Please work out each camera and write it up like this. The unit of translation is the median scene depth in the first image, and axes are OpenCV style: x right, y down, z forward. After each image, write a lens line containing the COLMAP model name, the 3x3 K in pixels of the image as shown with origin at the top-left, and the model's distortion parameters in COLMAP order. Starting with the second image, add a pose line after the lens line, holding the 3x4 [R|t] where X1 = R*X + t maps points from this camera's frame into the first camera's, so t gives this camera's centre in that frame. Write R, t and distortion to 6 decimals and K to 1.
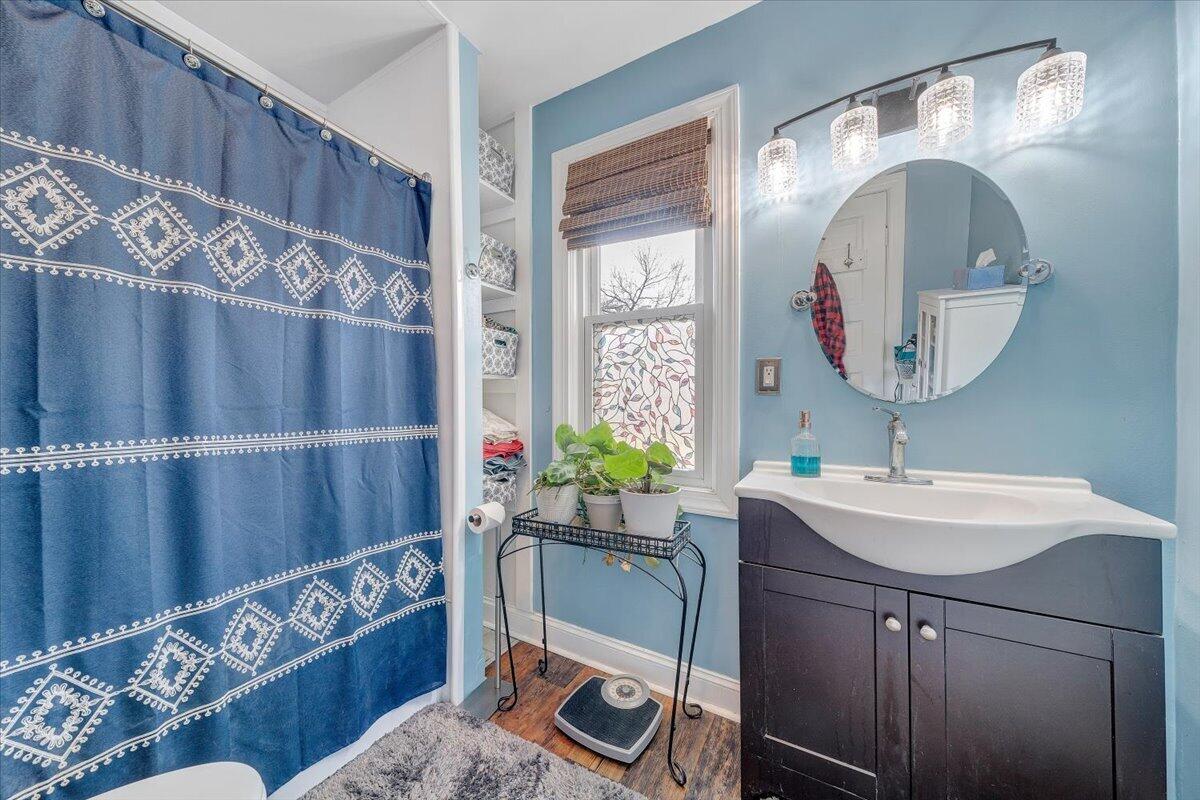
lens RADIAL K [[415.5, 0, 589.3], [0, 415.5, 401.0], [0, 0, 1]] dist [-0.000627, -0.000112]
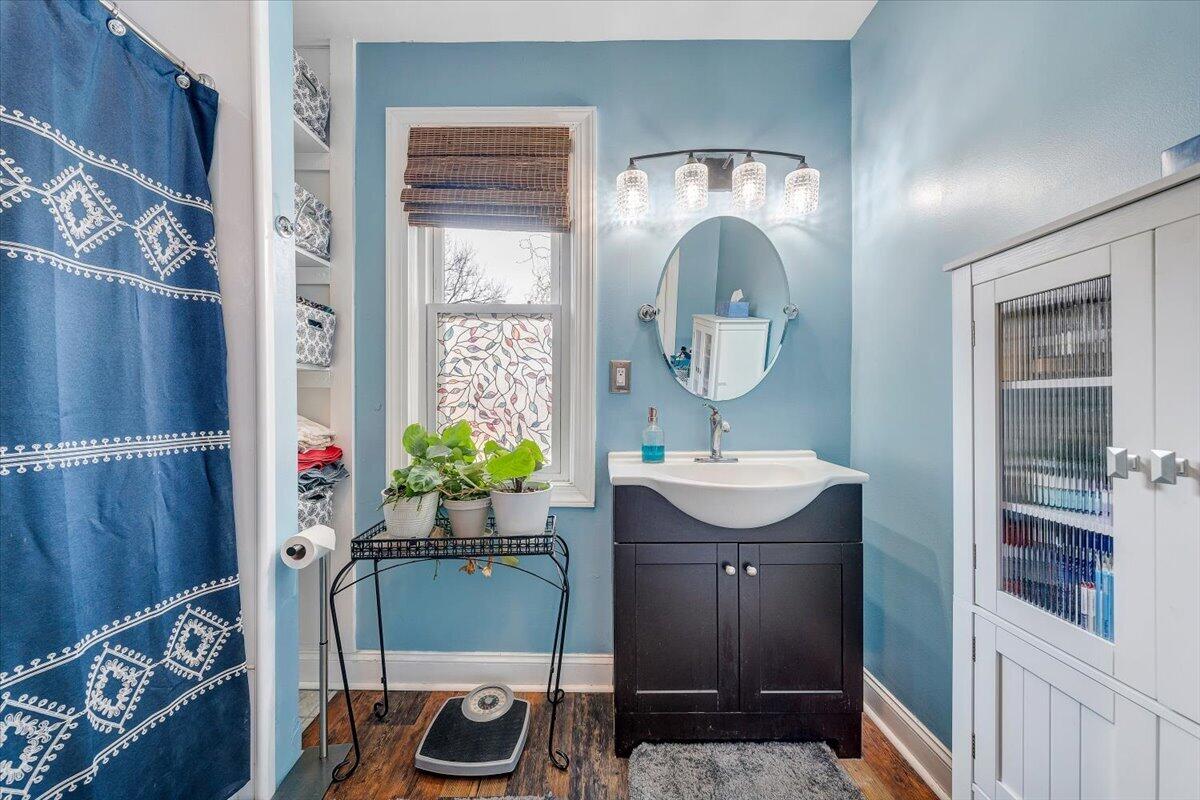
lens RADIAL K [[415.5, 0, 592.5], [0, 415.5, 400.4], [0, 0, 1]] dist [-0.000627, -0.000112]
pose [[0.863997, 0.001020, 0.503496, -0.195897], [-0.003534, 0.999986, 0.004039, 0.000345], [-0.503484, -0.005269, 0.863988, 0.060785]]
